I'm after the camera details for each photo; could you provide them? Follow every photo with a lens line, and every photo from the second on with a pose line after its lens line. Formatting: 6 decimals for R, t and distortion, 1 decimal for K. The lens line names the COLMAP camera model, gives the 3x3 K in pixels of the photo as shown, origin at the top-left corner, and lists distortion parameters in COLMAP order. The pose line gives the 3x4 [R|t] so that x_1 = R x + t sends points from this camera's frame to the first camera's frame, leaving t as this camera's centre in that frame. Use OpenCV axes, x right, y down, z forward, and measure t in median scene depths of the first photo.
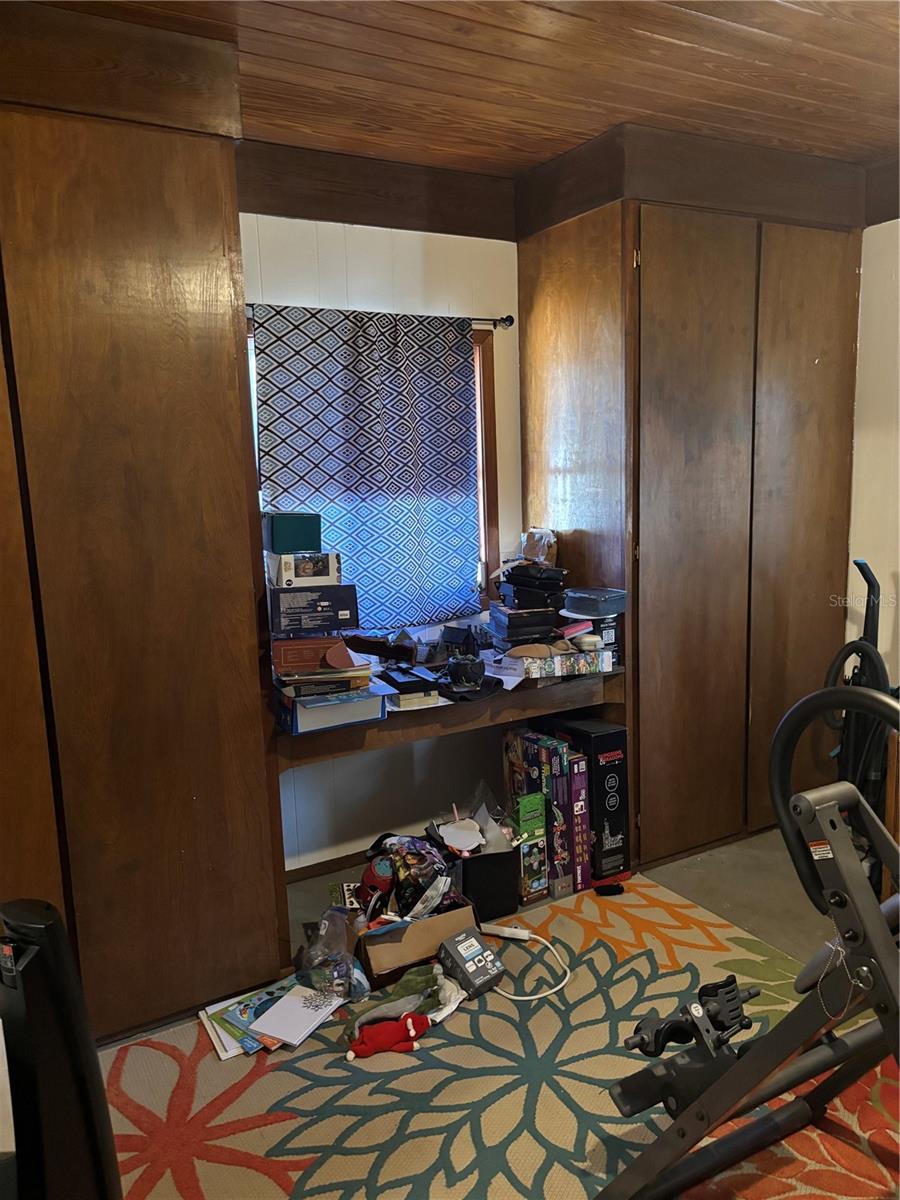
lens RADIAL K [[909.0, 0, 450.1], [0, 909.0, 610.7], [0, 0, 1]] dist [0.043278, -0.045882]
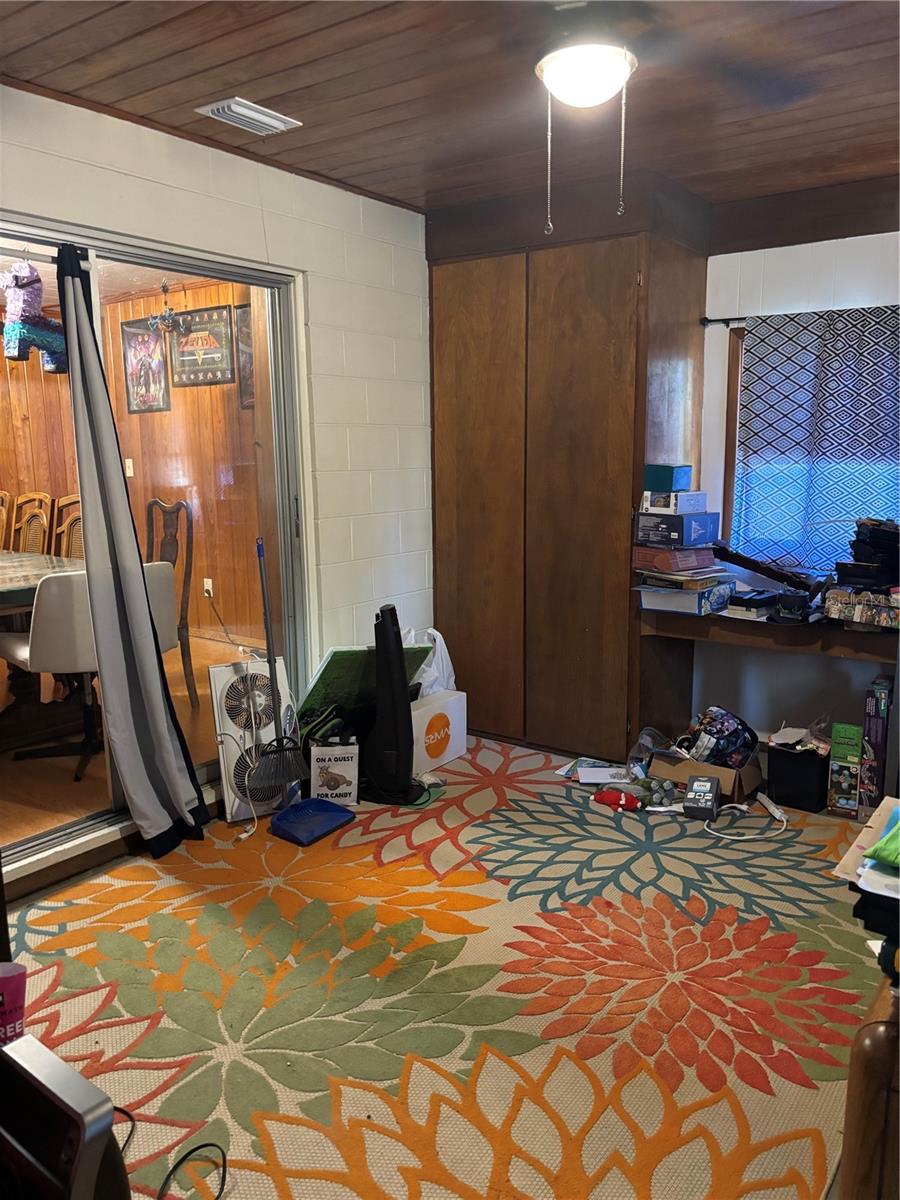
lens RADIAL K [[909.0, 0, 447.0], [0, 909.0, 598.8], [0, 0, 1]] dist [0.043278, -0.045882]
pose [[0.400800, 0.183028, -0.897697, 1.116775], [-0.155507, 0.979214, 0.130218, -0.031547], [0.902872, 0.087407, 0.420931, 0.046103]]
